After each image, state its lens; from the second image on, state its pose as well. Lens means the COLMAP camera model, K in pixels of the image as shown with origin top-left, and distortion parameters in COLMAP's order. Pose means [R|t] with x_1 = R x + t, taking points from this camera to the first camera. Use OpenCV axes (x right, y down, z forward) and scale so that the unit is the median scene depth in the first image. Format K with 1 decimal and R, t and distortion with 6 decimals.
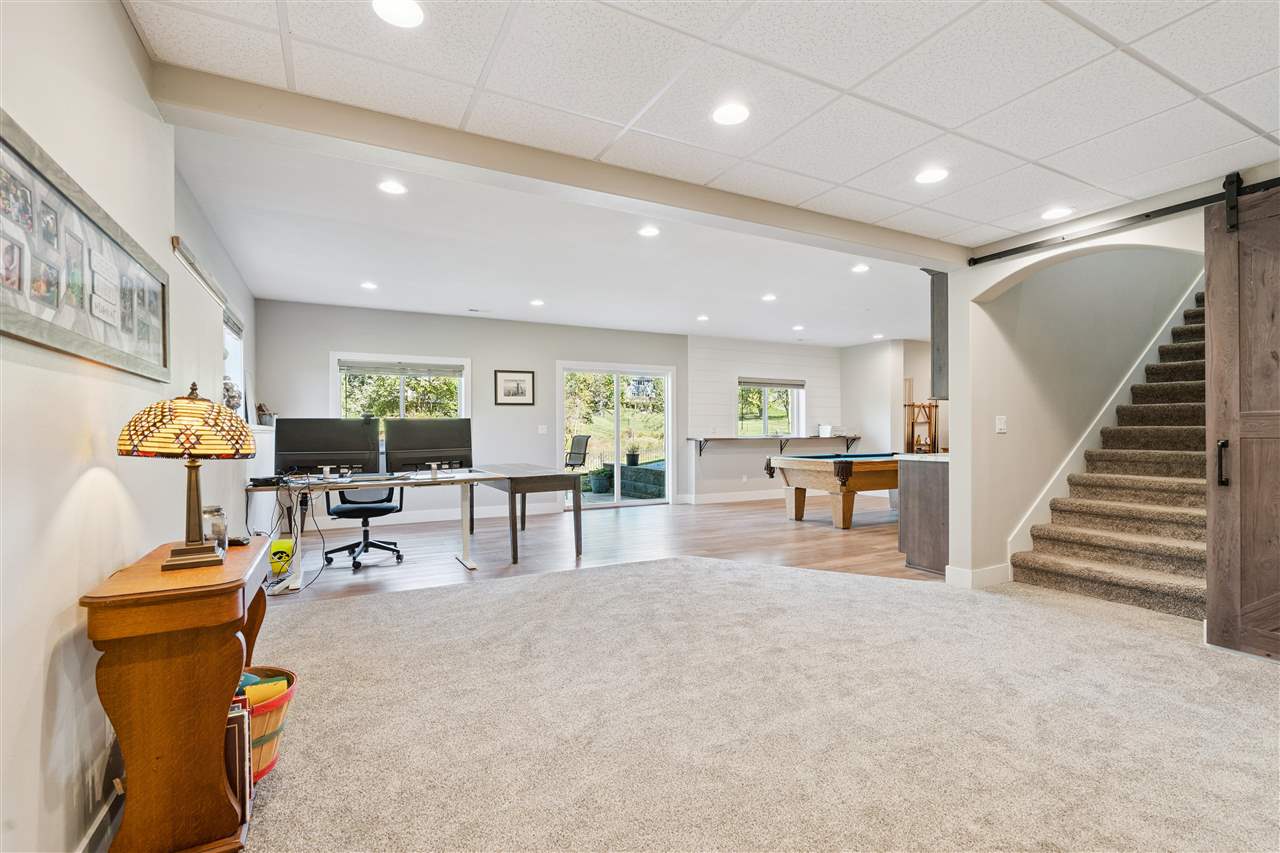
lens RADIAL K [[586.0, 0, 640.7], [0, 586.0, 436.4], [0, 0, 1]] dist [0.000075, 0.001073]
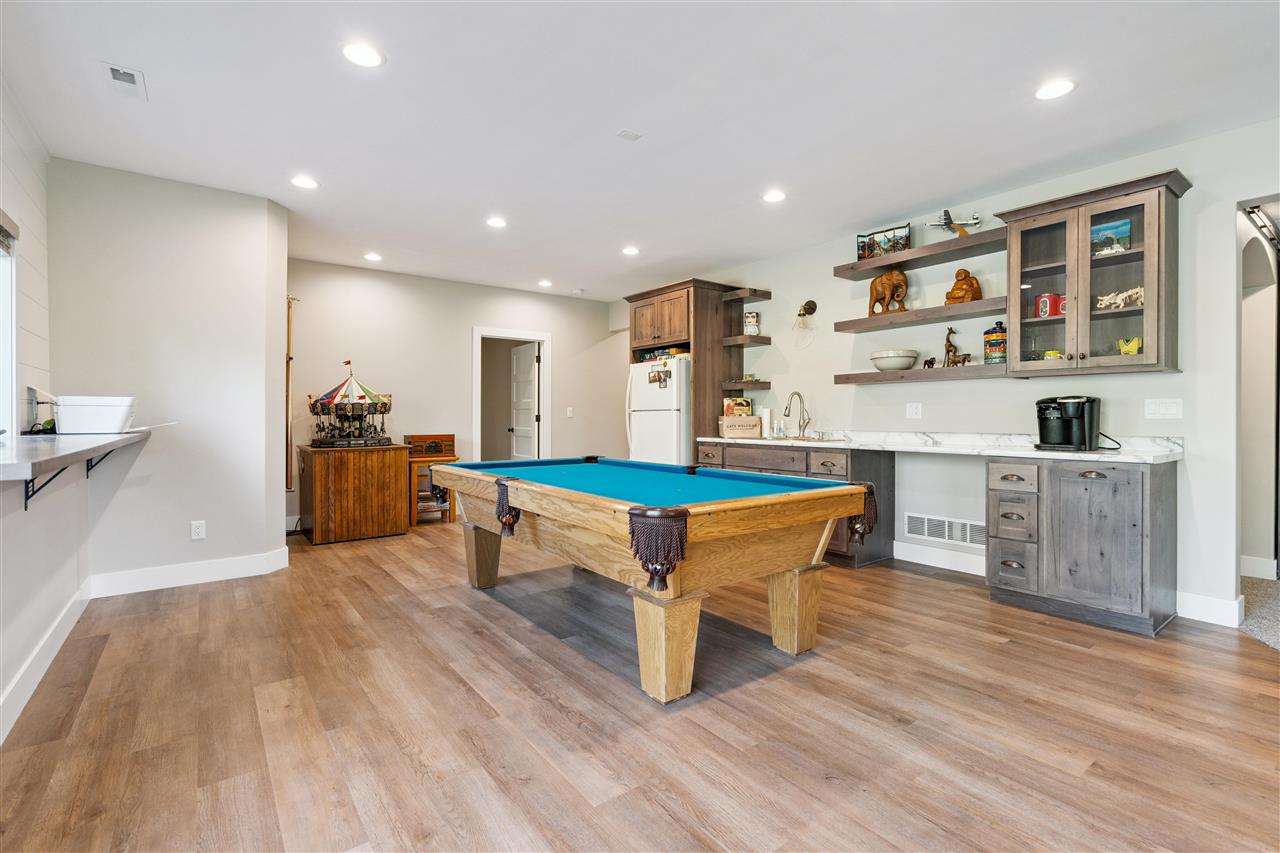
lens RADIAL K [[586.0, 0, 642.3], [0, 586.0, 419.9], [0, 0, 1]] dist [0.000075, 0.001073]
pose [[-0.167260, 0.001409, 0.985912, -0.034606], [0.006096, 0.999981, -0.000395, -0.004382], [-0.985894, 0.005944, -0.167265, 0.862331]]
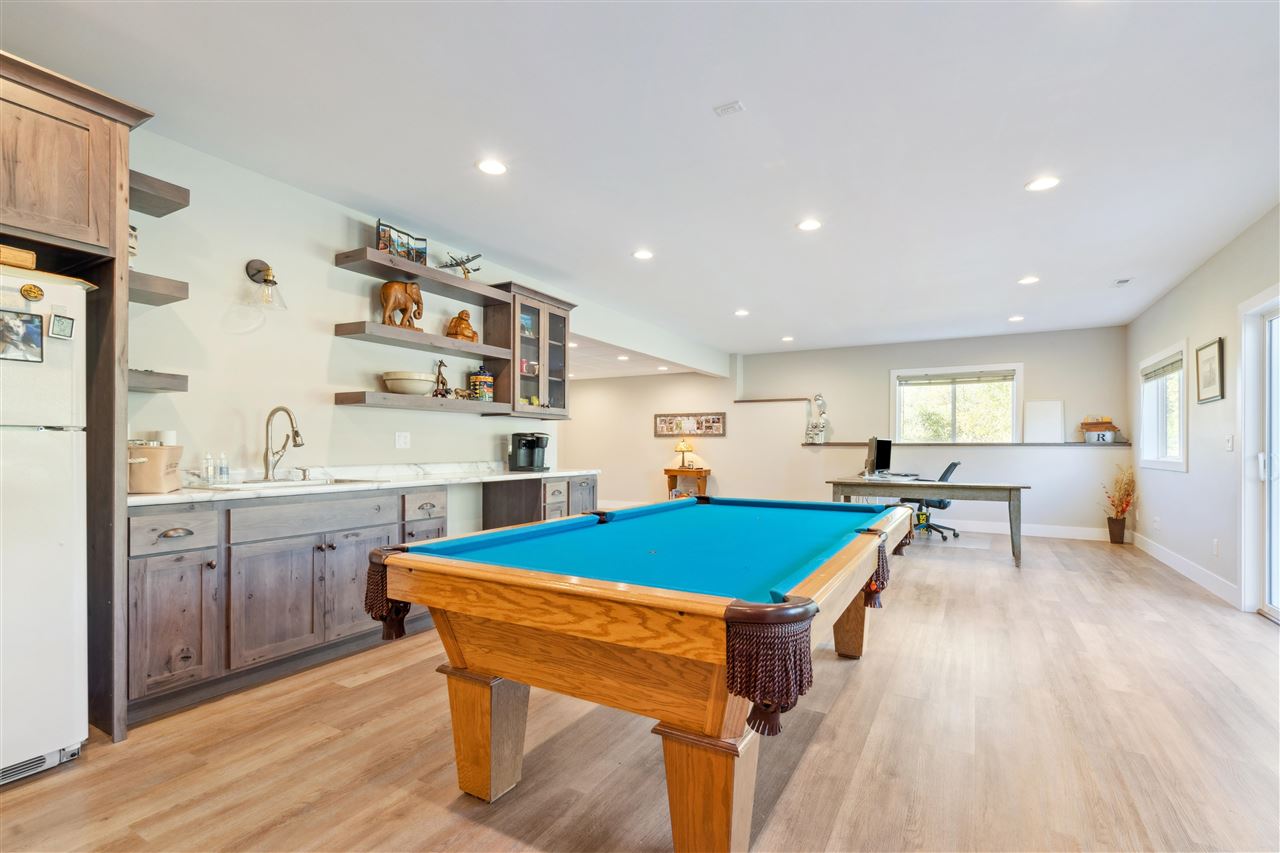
lens RADIAL K [[586.0, 0, 646.9], [0, 586.0, 445.8], [0, 0, 1]] dist [0.000075, 0.001073]
pose [[-0.841298, 0.004607, -0.540552, 0.498055], [0.002147, 0.999984, 0.005181, -0.008721], [0.540567, 0.003198, -0.841295, 1.032213]]
